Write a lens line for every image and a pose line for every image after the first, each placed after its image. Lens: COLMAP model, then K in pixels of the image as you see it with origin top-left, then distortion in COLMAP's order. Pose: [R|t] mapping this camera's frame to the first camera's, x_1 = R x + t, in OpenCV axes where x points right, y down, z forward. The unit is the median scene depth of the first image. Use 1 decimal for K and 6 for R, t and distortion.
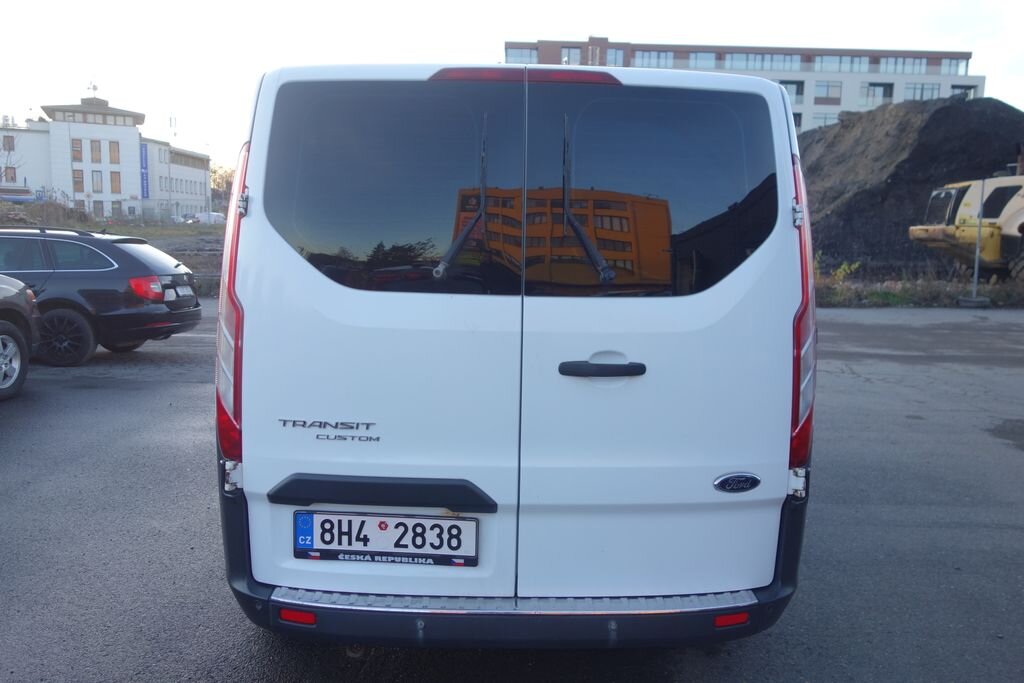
lens RADIAL K [[799.8, 0, 512.0], [0, 799.8, 341.5], [0, 0, 1]] dist [0.001402, -0.012967]
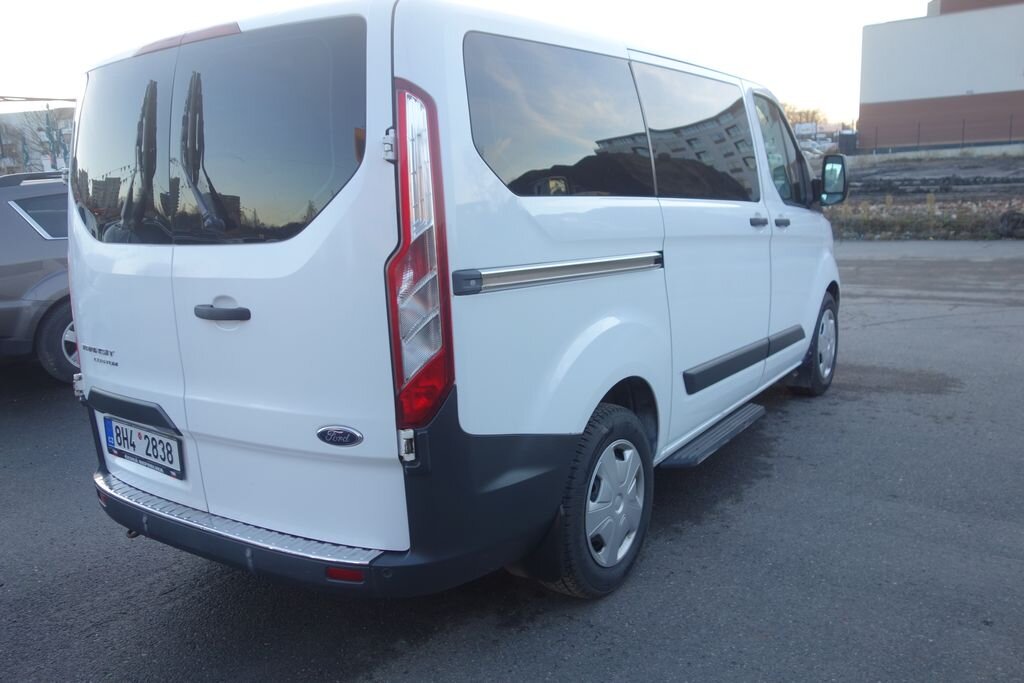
lens RADIAL K [[799.8, 0, 512.0], [0, 799.8, 341.5], [0, 0, 1]] dist [0.001402, -0.012967]
pose [[0.816874, 0.051967, -0.574471, 0.955224], [-0.009822, 0.997042, 0.076225, -0.011543], [0.576733, -0.056623, 0.814968, 0.328267]]
